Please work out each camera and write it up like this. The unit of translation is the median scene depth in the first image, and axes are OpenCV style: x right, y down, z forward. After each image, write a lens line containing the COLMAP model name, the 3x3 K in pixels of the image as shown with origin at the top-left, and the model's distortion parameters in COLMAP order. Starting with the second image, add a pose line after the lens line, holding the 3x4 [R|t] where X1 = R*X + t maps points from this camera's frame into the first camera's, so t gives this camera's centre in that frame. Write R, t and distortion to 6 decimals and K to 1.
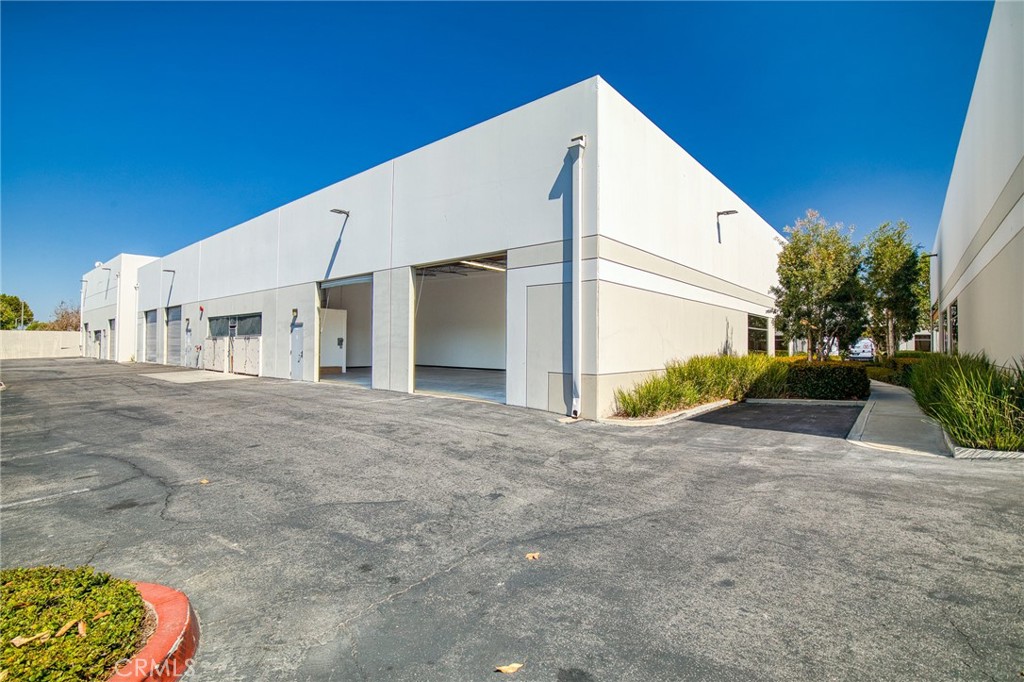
lens RADIAL K [[469.2, 0, 511.3], [0, 469.2, 337.7], [0, 0, 1]] dist [0.008961, -0.001311]
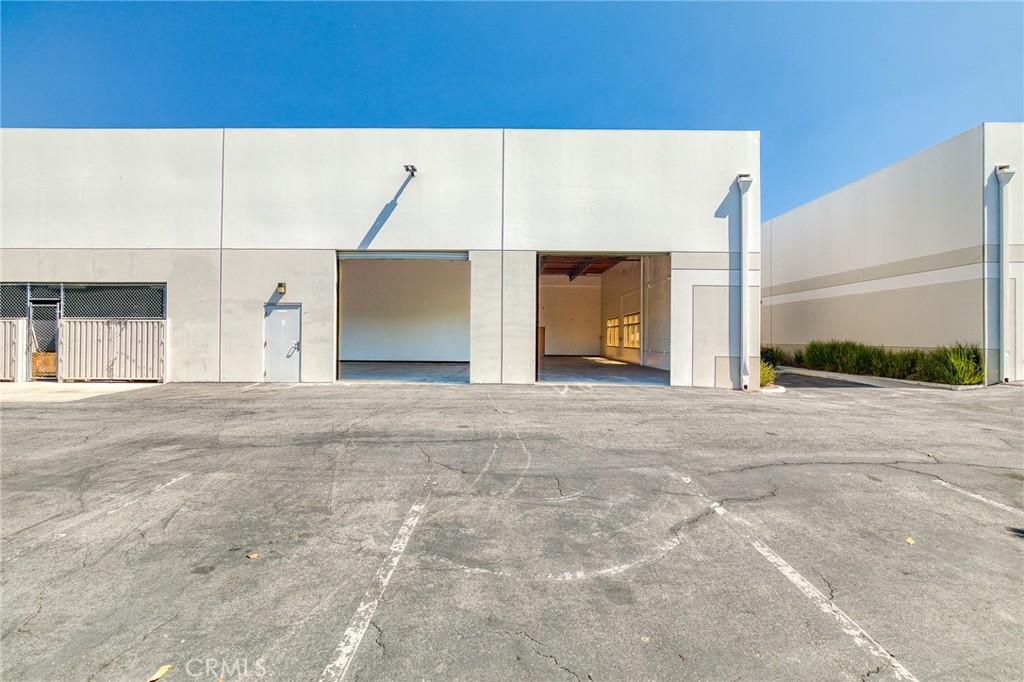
lens RADIAL K [[469.2, 0, 512.7], [0, 469.2, 337.2], [0, 0, 1]] dist [0.008961, -0.001311]
pose [[0.761589, -0.000322, 0.648060, -0.869602], [-0.012623, 0.999803, 0.015332, 0.007078], [-0.647937, -0.019857, 0.761435, 0.307080]]
